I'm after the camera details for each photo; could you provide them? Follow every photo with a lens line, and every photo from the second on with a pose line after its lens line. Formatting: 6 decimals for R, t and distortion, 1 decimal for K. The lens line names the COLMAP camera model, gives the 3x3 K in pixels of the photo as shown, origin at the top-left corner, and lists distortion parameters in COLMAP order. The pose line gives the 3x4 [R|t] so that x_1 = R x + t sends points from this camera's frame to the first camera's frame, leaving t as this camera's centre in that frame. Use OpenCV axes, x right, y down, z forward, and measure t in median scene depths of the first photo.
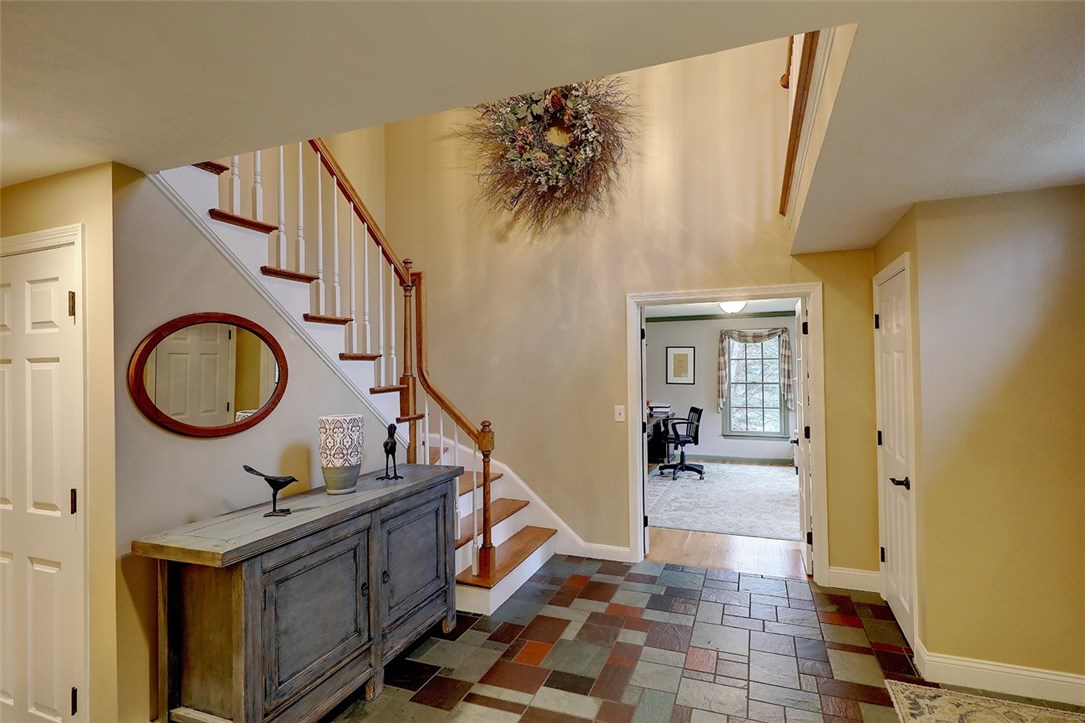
lens RADIAL K [[538.0, 0, 551.0], [0, 538.0, 364.2], [0, 0, 1]] dist [0.001935, 0.001406]
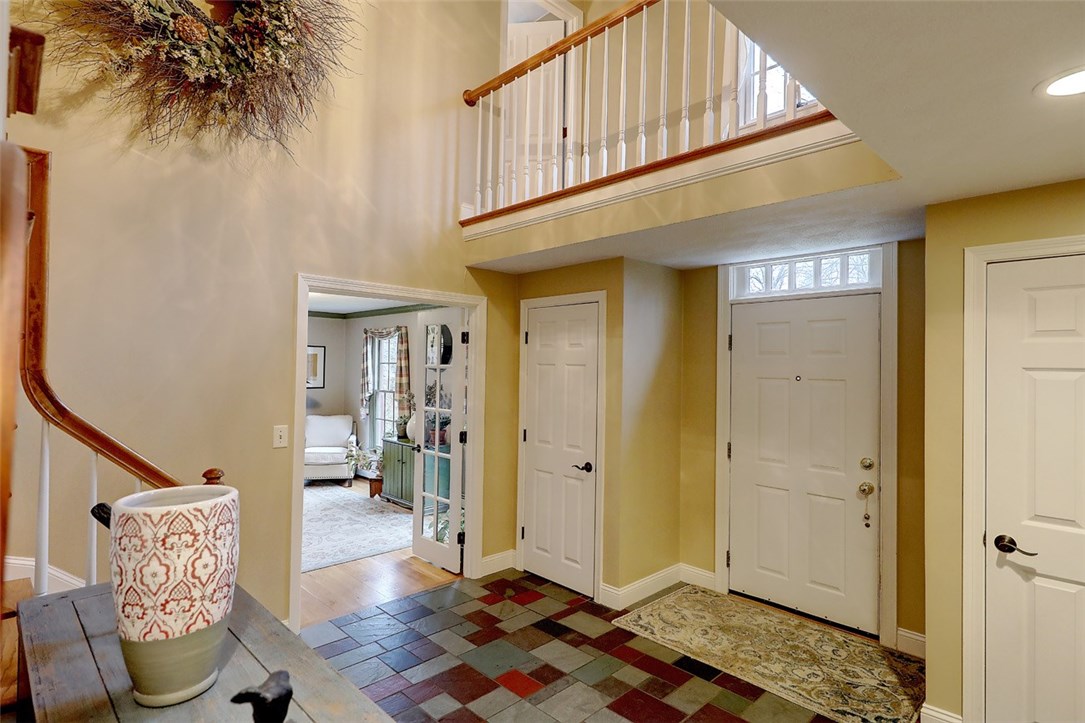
lens RADIAL K [[538.0, 0, 558.6], [0, 538.0, 355.4], [0, 0, 1]] dist [0.001935, 0.001406]
pose [[0.397498, 0.043321, 0.916580, -0.422616], [-0.023127, 0.999041, -0.037189, 0.002374], [-0.917312, -0.006416, 0.398118, 0.409850]]
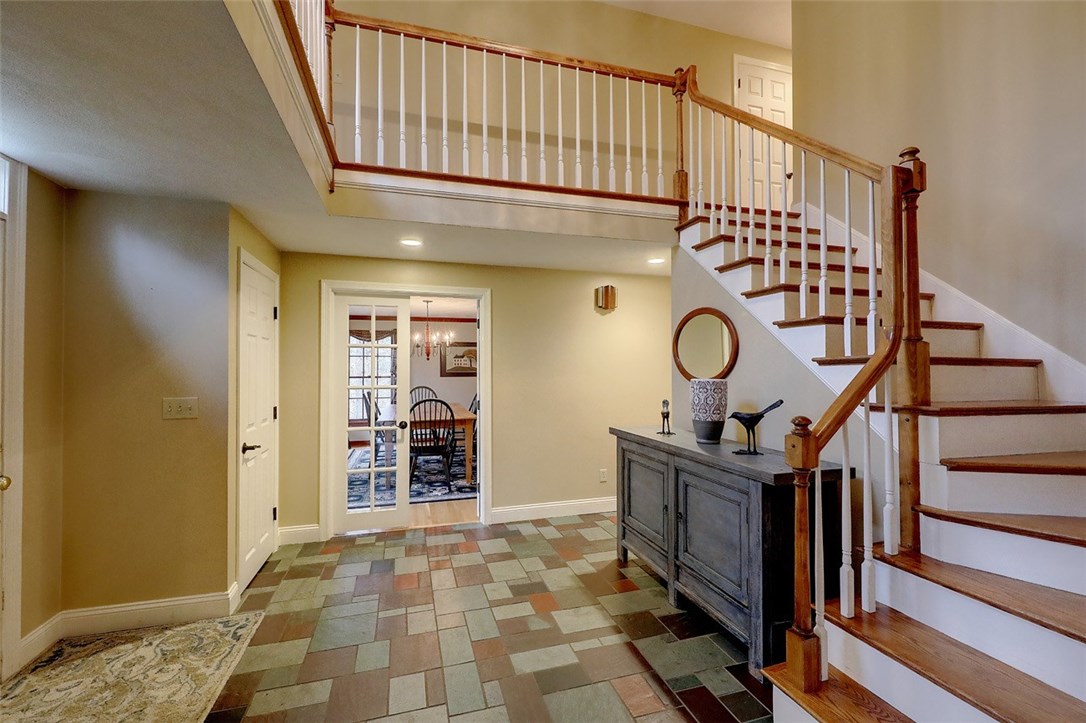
lens RADIAL K [[443.8, 0, 544.6], [0, 443.8, 362.7], [0, 0, 1]] dist [0.010336, -0.000077]
pose [[-0.794203, 0.003569, -0.607642, 0.344432], [0.014482, 0.999810, -0.013055, 0.045419], [0.607479, -0.019168, -0.794104, 1.070695]]
